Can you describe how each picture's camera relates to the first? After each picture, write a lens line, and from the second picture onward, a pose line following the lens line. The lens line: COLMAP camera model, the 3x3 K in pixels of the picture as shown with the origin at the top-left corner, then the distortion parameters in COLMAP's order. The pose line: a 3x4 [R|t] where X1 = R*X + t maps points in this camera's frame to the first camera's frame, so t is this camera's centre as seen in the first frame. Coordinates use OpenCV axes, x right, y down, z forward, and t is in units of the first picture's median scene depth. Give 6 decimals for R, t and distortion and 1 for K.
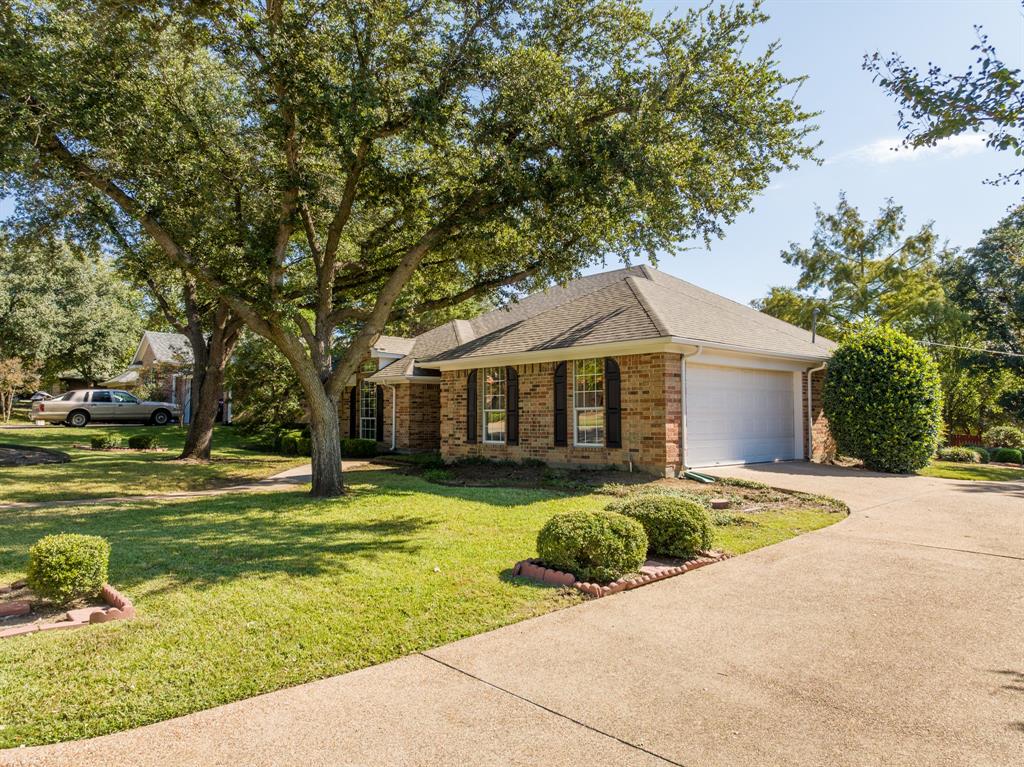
lens RADIAL K [[739.5, 0, 514.1], [0, 739.5, 380.0], [0, 0, 1]] dist [-0.043880, 0.001373]
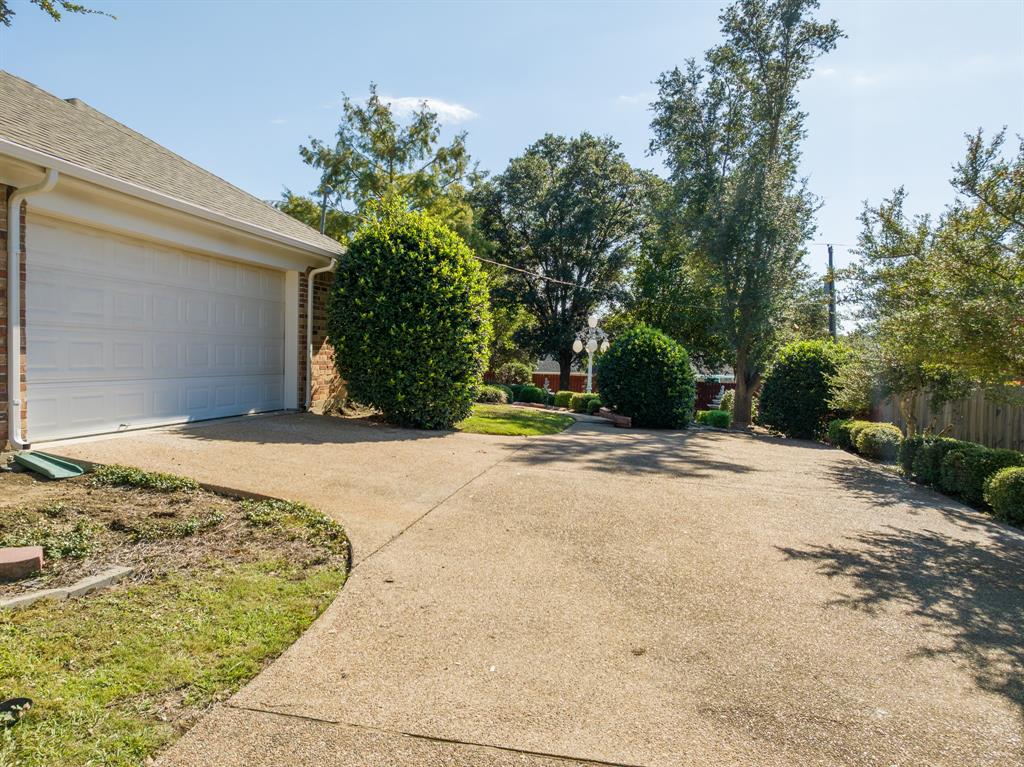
lens RADIAL K [[739.5, 0, 514.1], [0, 739.5, 380.0], [0, 0, 1]] dist [-0.043880, 0.001373]
pose [[0.814388, -0.001438, 0.580319, 0.173110], [-0.051740, 0.995835, 0.075077, 0.024334], [-0.578010, -0.091167, 0.810921, 0.366339]]
